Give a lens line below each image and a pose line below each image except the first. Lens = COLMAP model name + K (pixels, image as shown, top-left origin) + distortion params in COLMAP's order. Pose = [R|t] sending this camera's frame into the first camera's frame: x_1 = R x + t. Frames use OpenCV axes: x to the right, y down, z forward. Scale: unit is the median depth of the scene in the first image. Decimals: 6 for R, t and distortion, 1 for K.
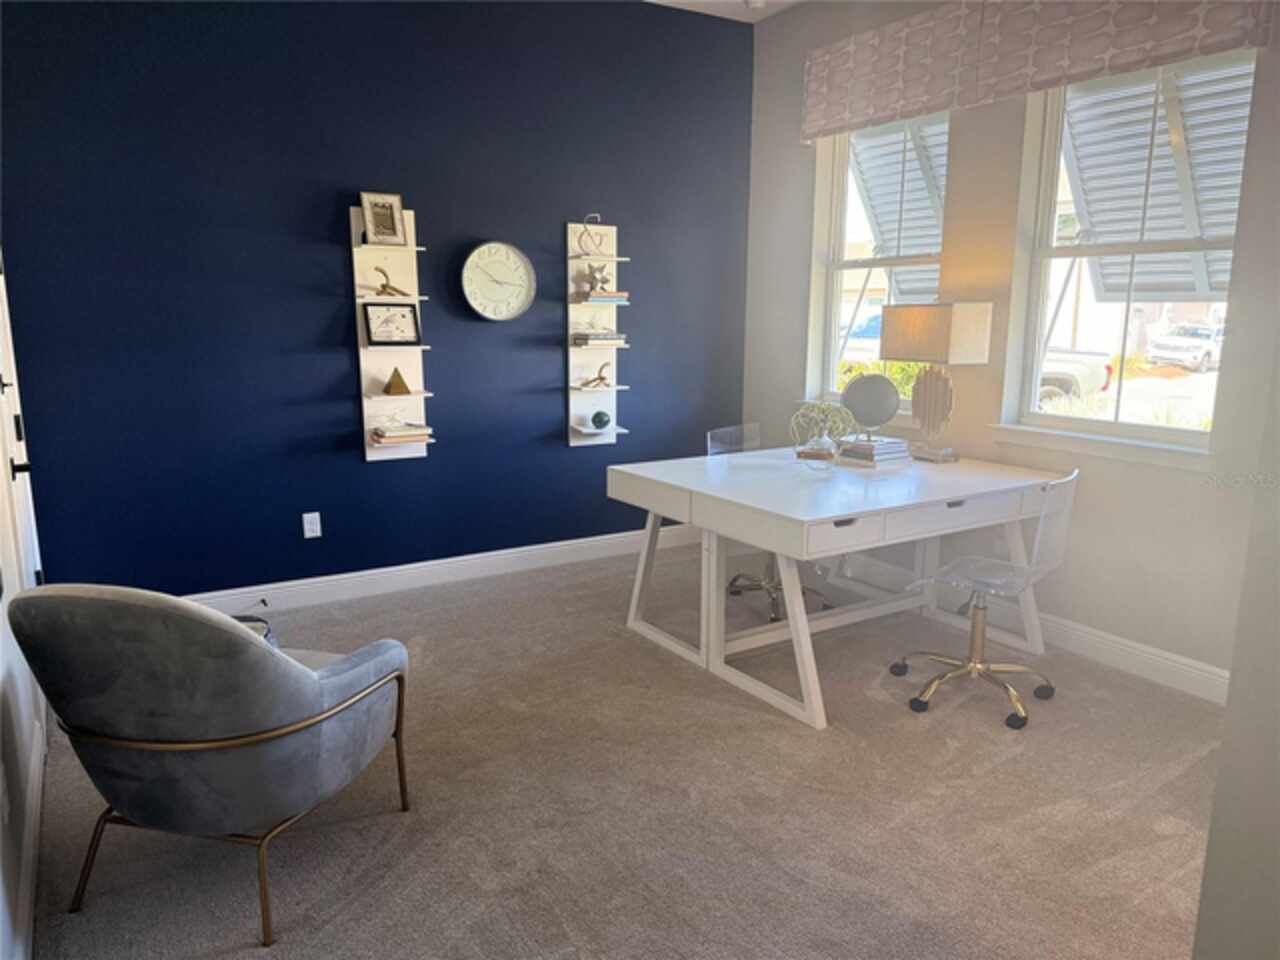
lens RADIAL K [[907.3, 0, 637.2], [0, 907.3, 477.1], [0, 0, 1]] dist [0.053429, -0.037021]
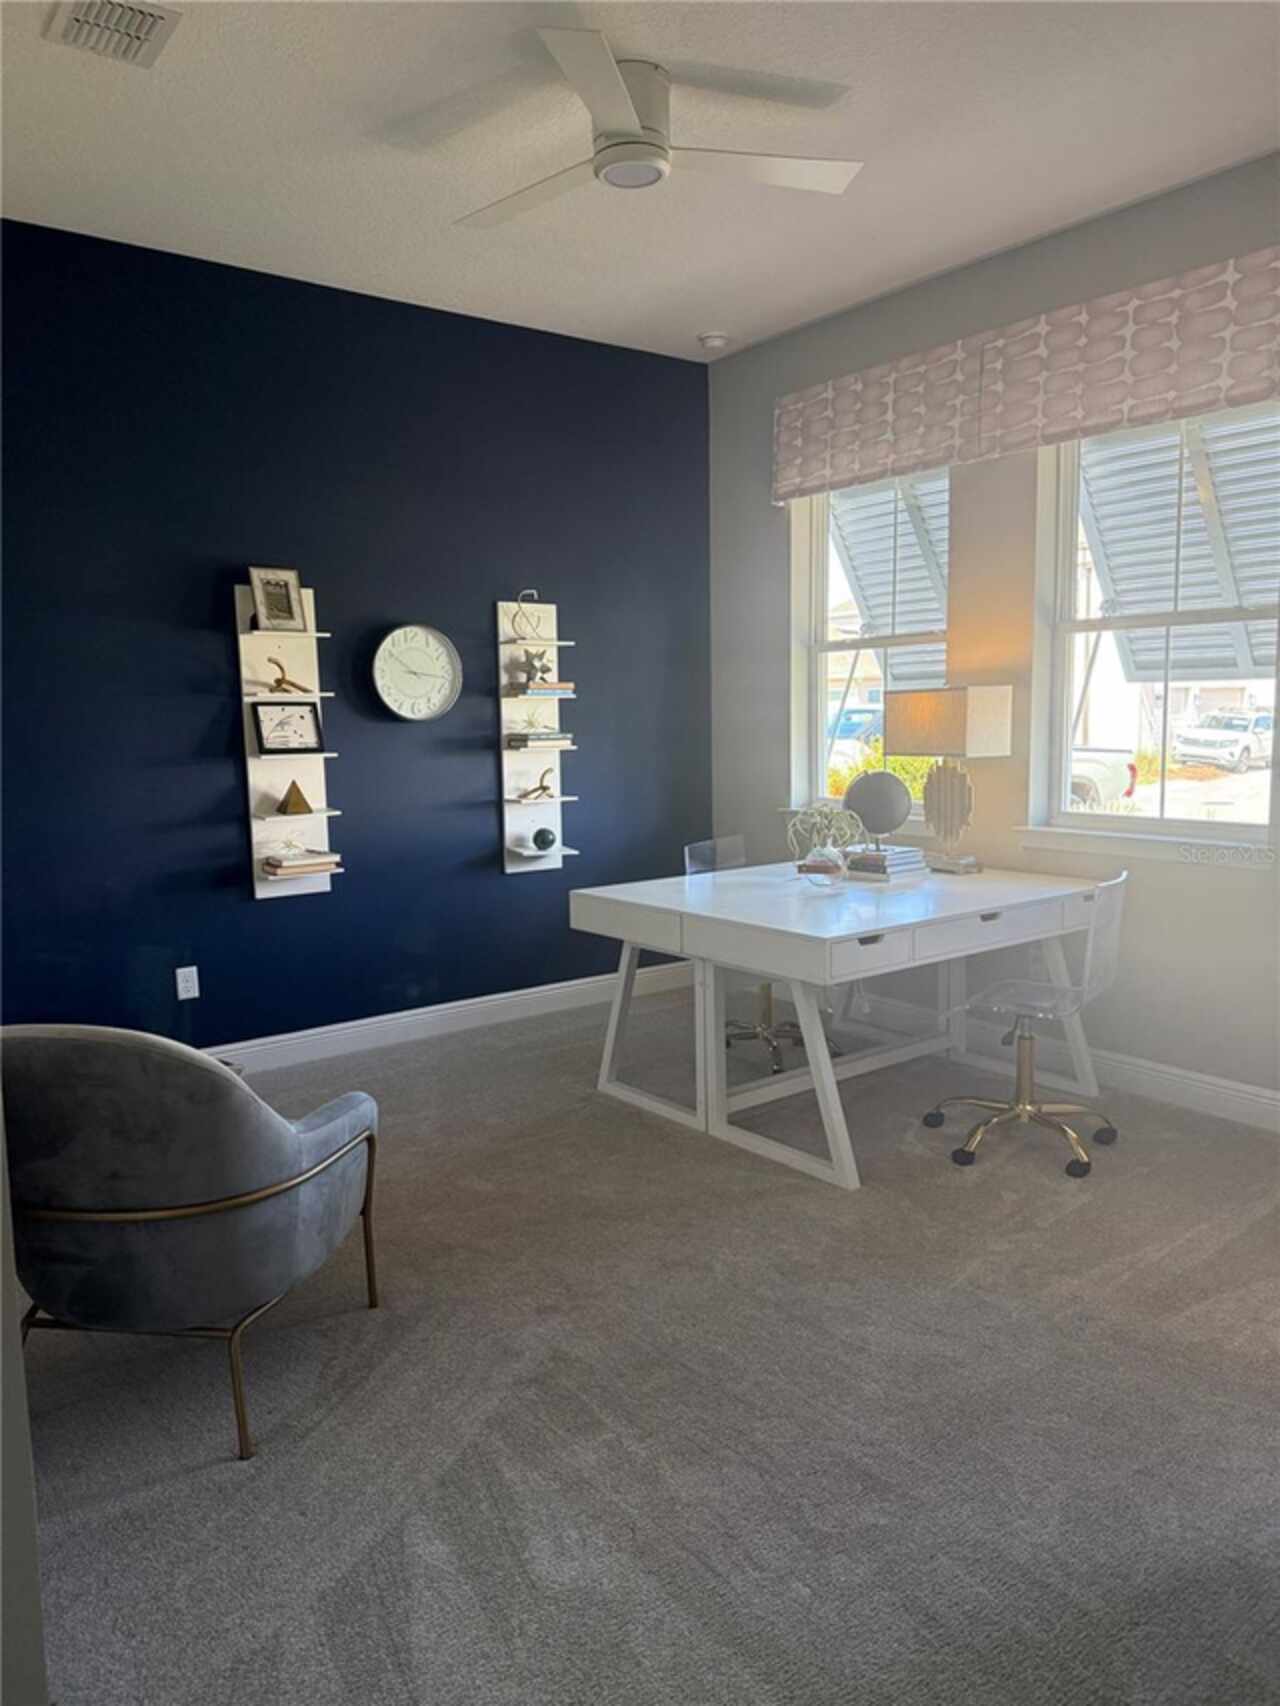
lens RADIAL K [[1196.0, 0, 634.2], [0, 1196.0, 842.8], [0, 0, 1]] dist [0.095203, -0.098433]
pose [[0.995929, -0.032074, 0.084237, -0.065250], [0.038015, 0.996829, -0.069899, 0.022771], [-0.081728, 0.072816, 0.993991, -0.085672]]
